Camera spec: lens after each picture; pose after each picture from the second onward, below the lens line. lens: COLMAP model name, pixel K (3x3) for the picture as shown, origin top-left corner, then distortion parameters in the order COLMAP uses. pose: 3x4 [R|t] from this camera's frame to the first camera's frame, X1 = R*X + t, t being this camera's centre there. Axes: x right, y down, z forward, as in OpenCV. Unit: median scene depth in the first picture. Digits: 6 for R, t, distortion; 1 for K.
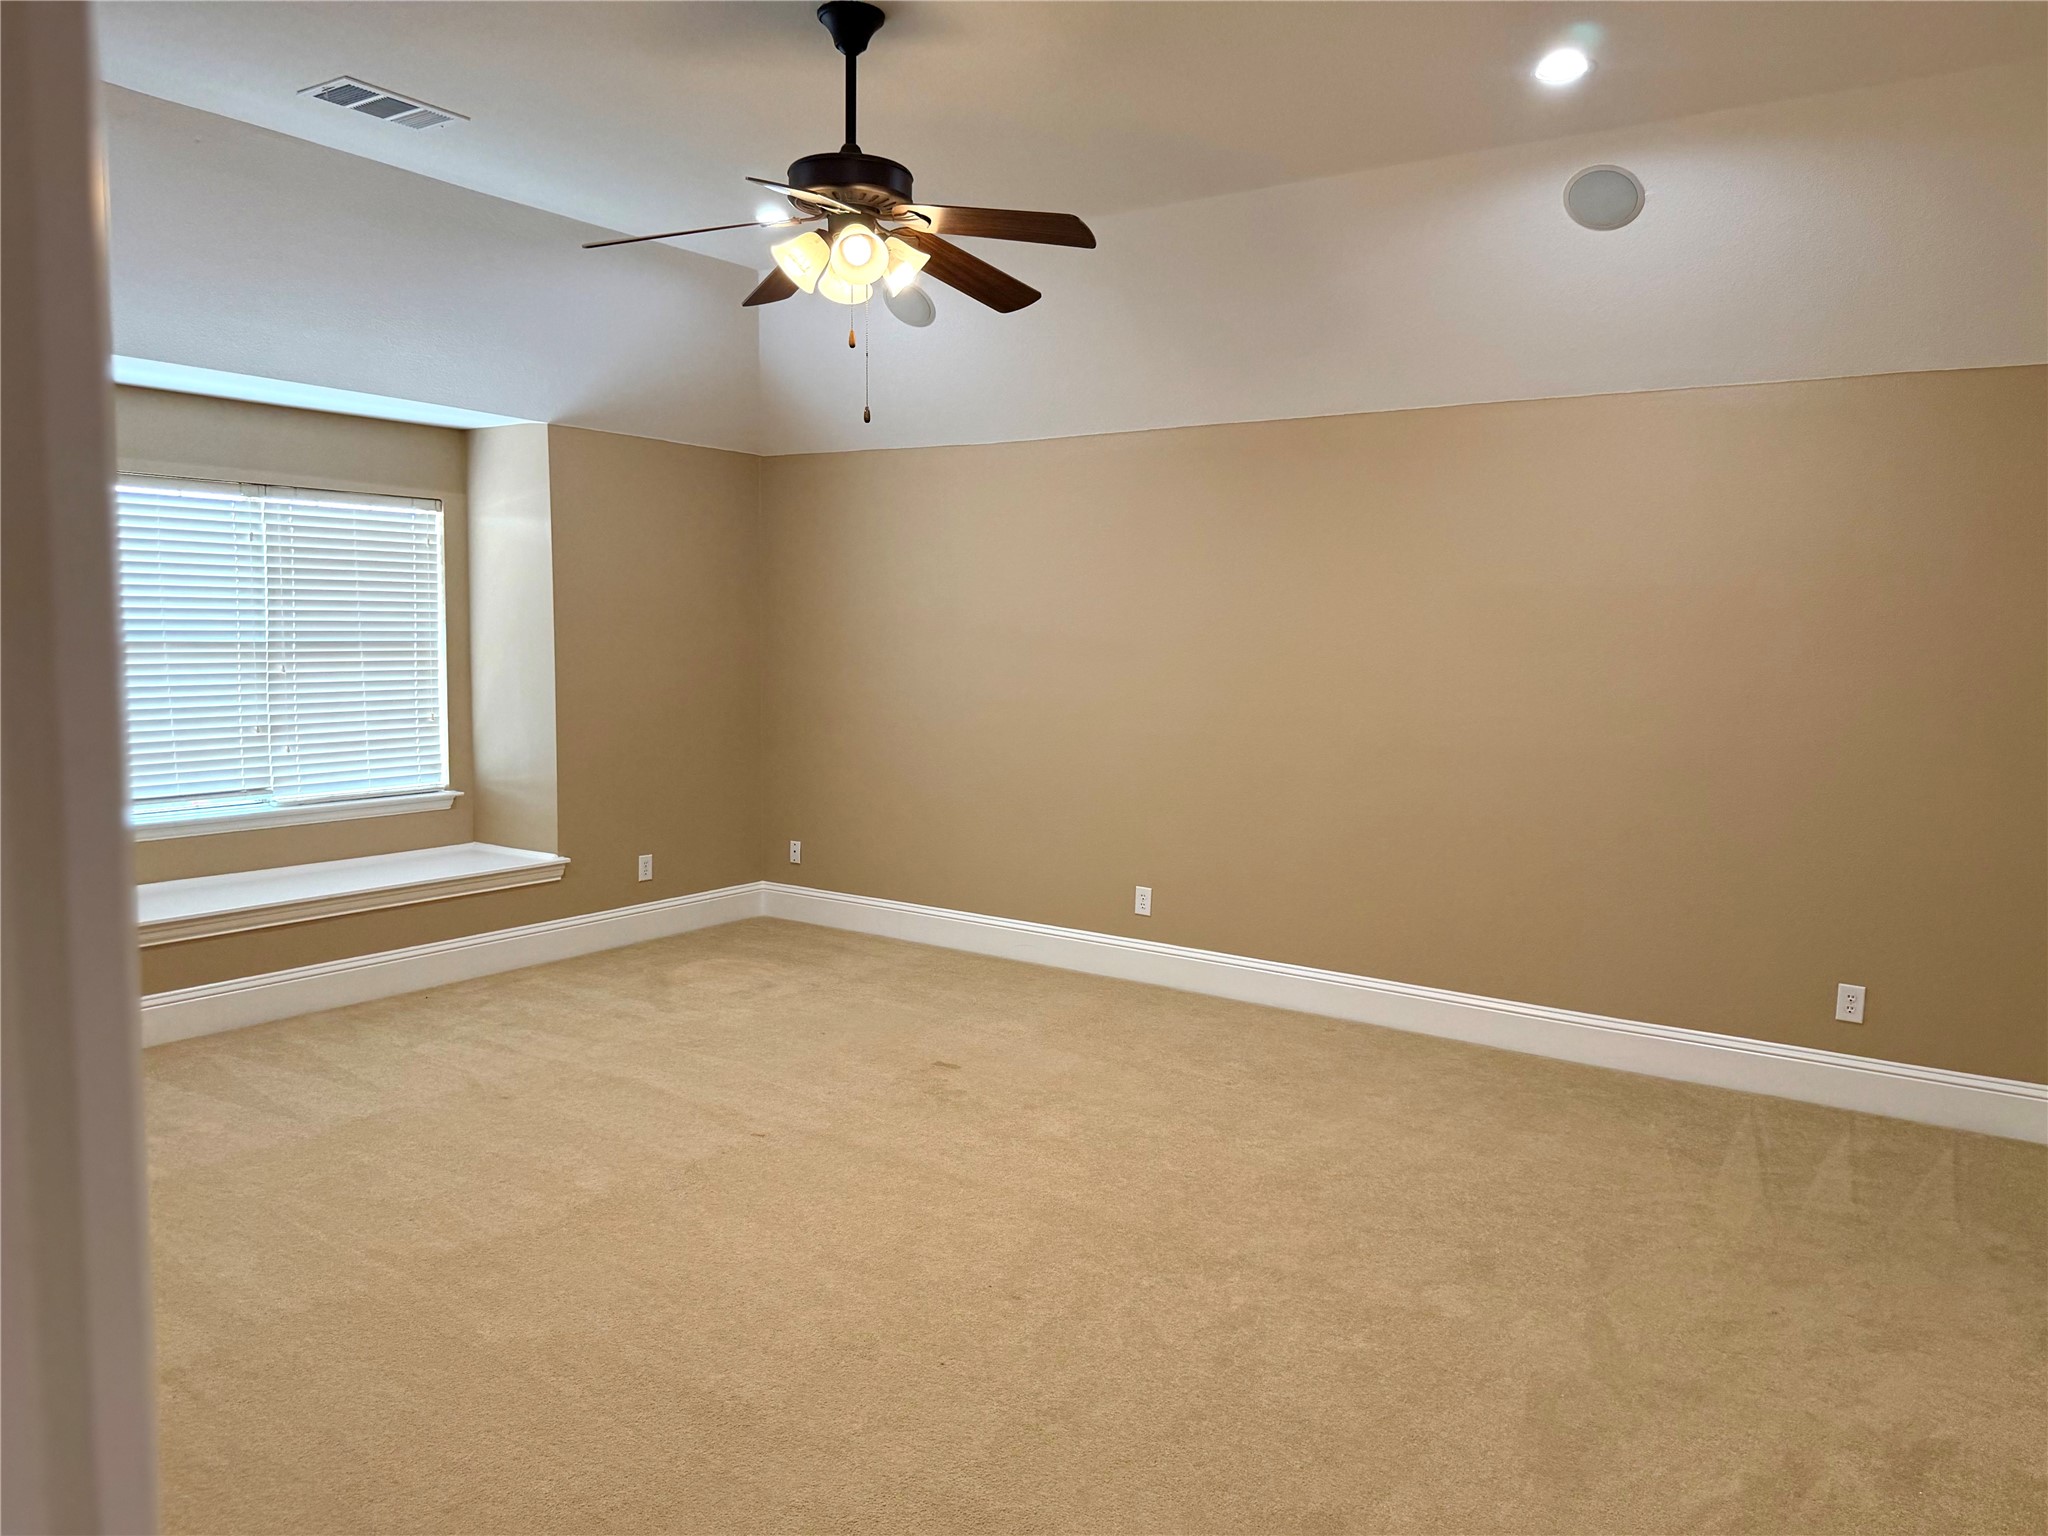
lens RADIAL K [[1412.4, 0, 1019.5], [0, 1412.4, 732.3], [0, 0, 1]] dist [-0.001119, -0.000581]
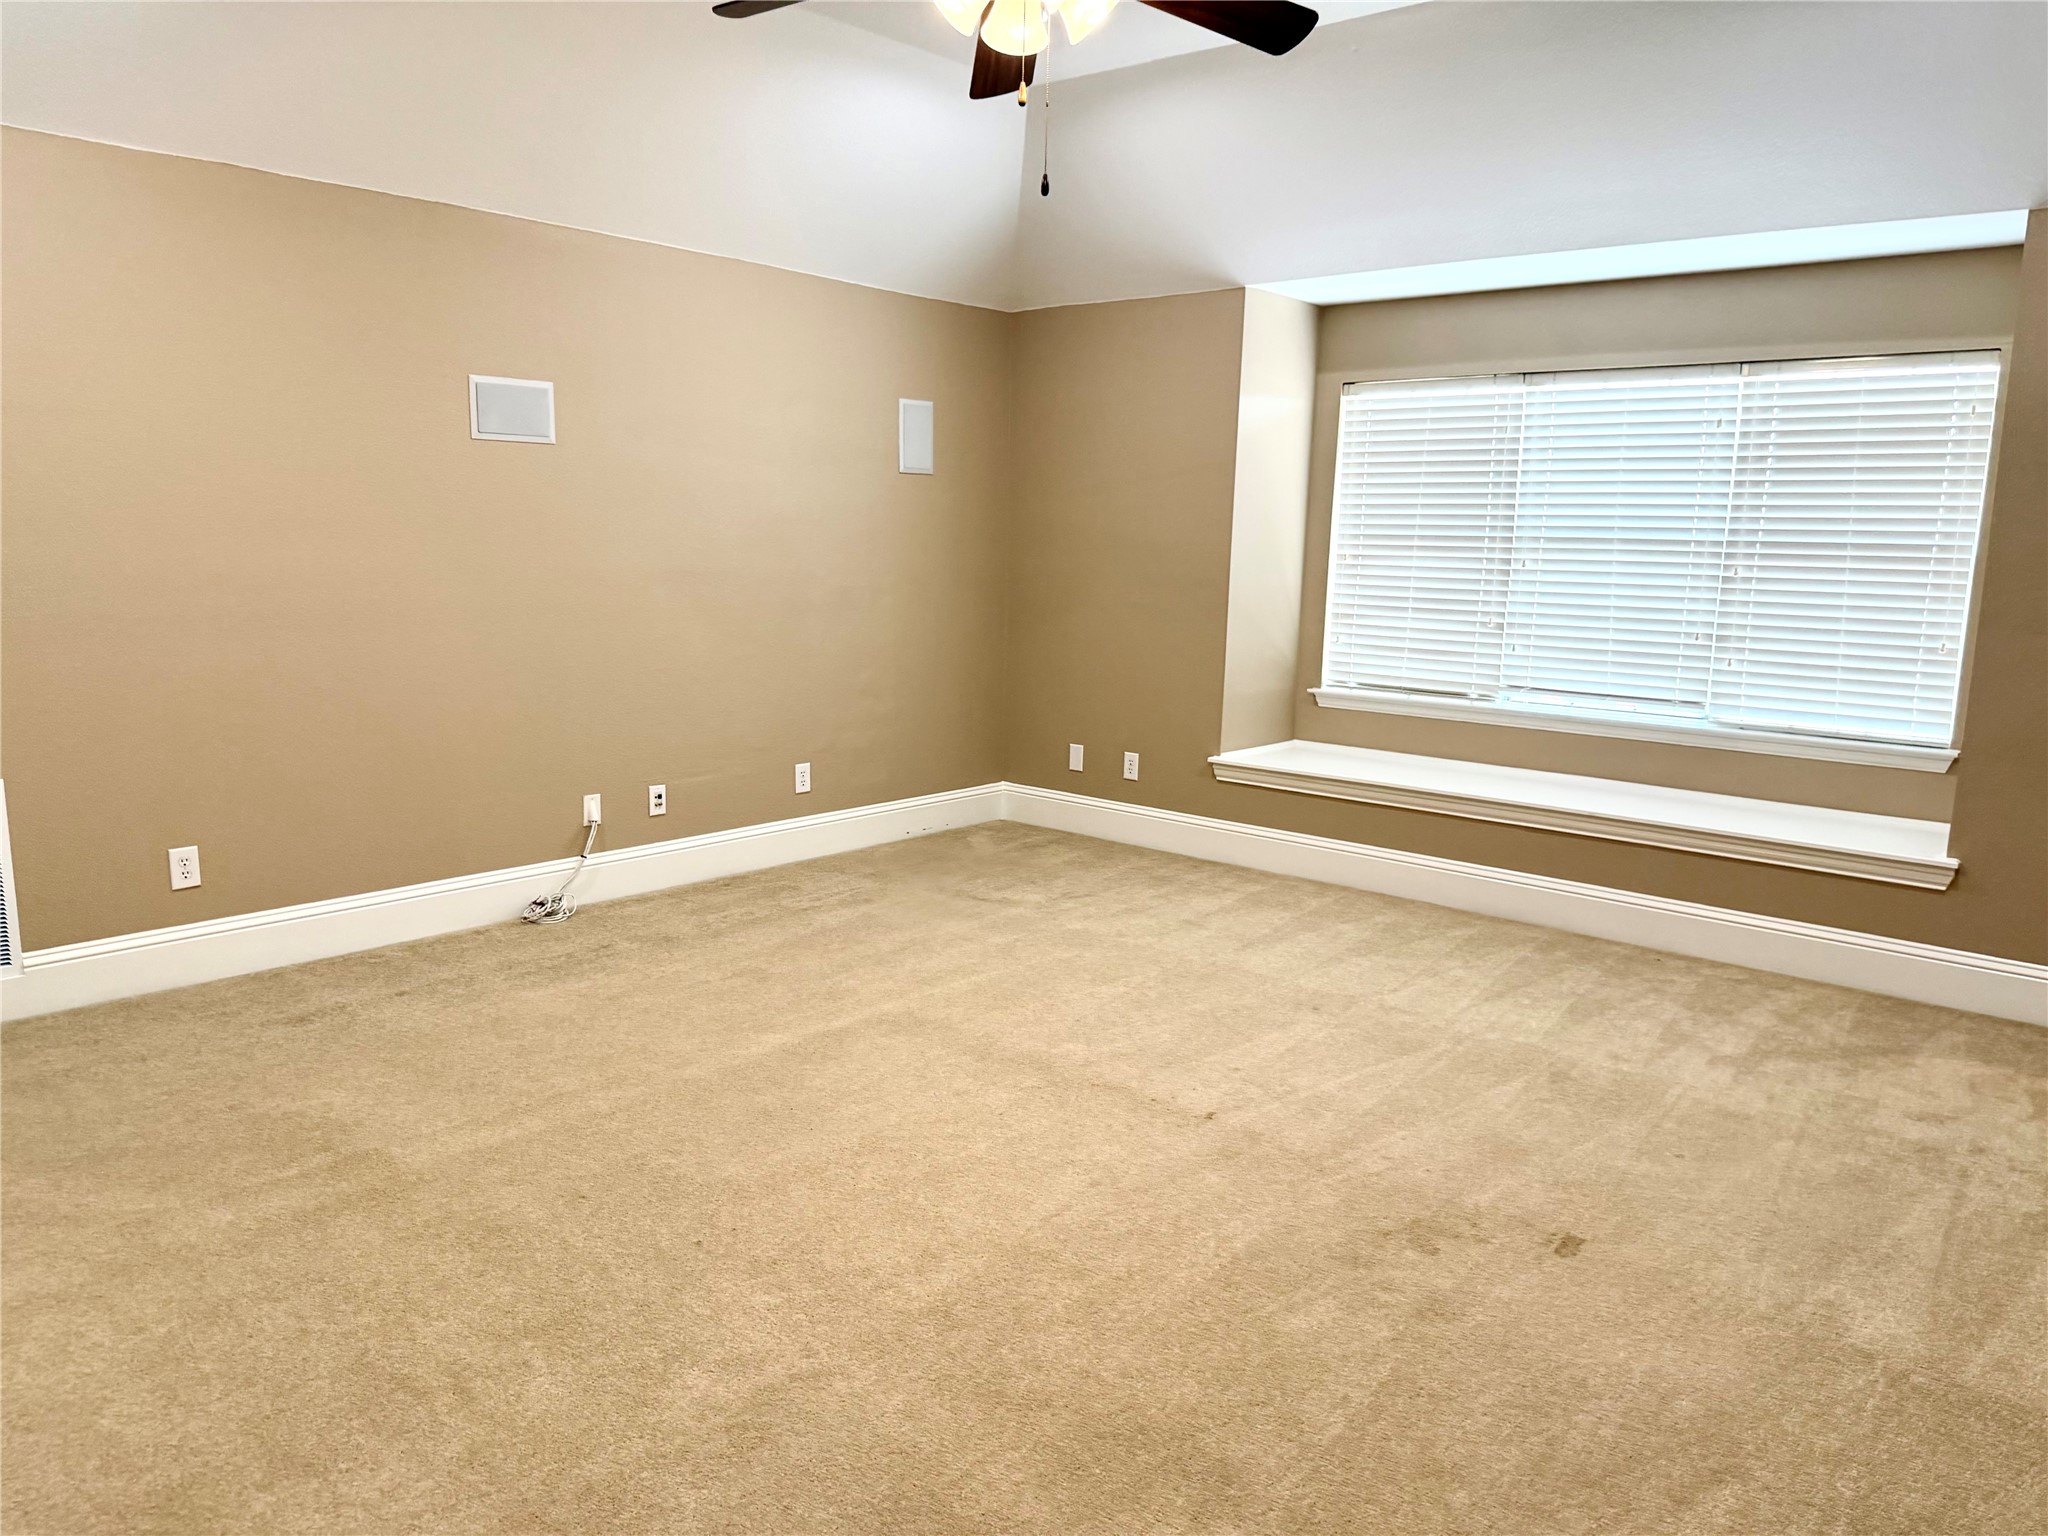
lens RADIAL K [[1434.2, 0, 1026.2], [0, 1434.2, 776.1], [0, 0, 1]] dist [0.119204, -0.210569]
pose [[-0.120463, 0.161232, -0.979537, 0.454552], [-0.085713, 0.981348, 0.172072, -0.038702], [0.989011, 0.104688, -0.104397, 0.673952]]
